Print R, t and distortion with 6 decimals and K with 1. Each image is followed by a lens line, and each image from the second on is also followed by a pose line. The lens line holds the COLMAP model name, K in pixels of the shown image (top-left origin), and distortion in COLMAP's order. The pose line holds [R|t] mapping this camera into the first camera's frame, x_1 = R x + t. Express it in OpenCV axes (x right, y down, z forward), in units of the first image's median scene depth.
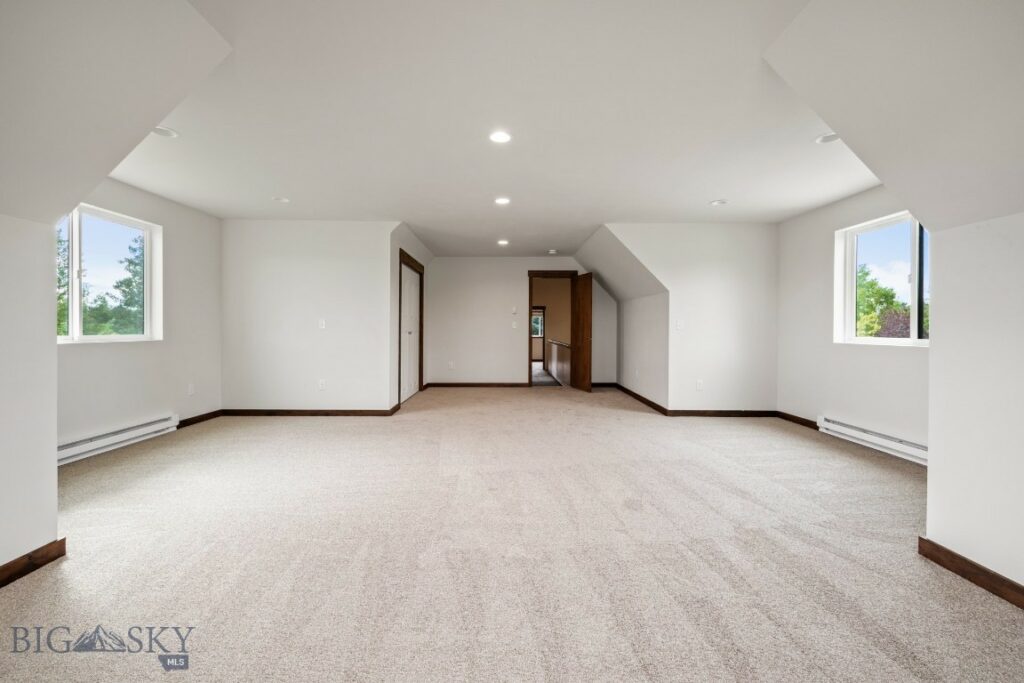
lens RADIAL K [[422.5, 0, 510.3], [0, 422.5, 334.0], [0, 0, 1]] dist [0.003477, -0.000130]
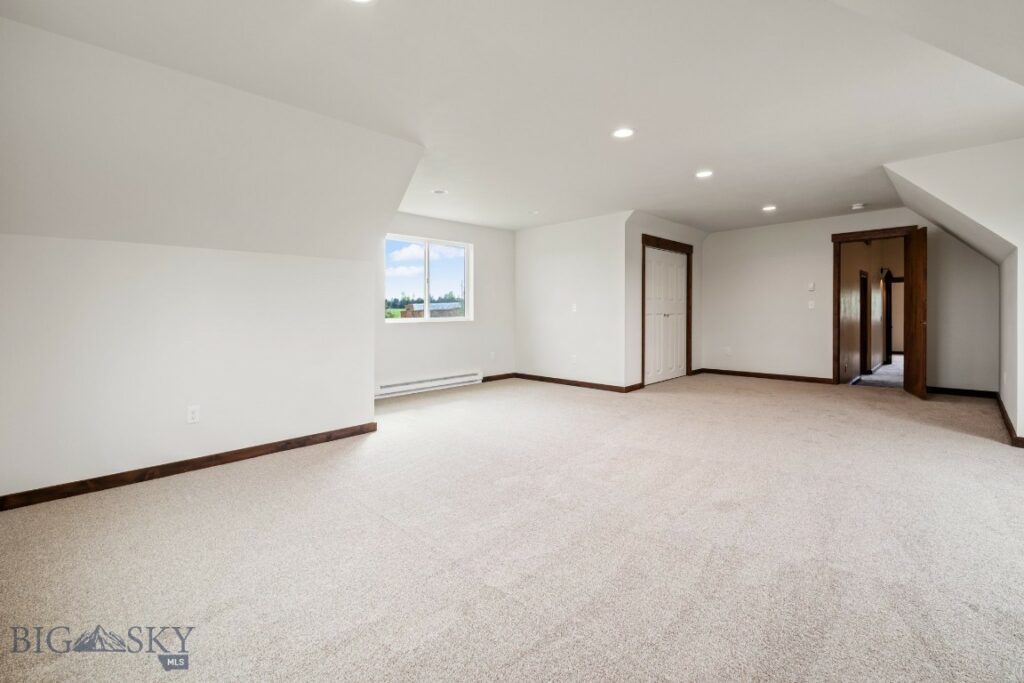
lens RADIAL K [[444.9, 0, 512.2], [0, 444.9, 318.9], [0, 0, 1]] dist [-0.002196, -0.000409]
pose [[0.699614, 0.001861, -0.714519, 0.337195], [0.003108, 0.999979, 0.005648, -0.001246], [0.714515, -0.006172, 0.699593, 0.005039]]
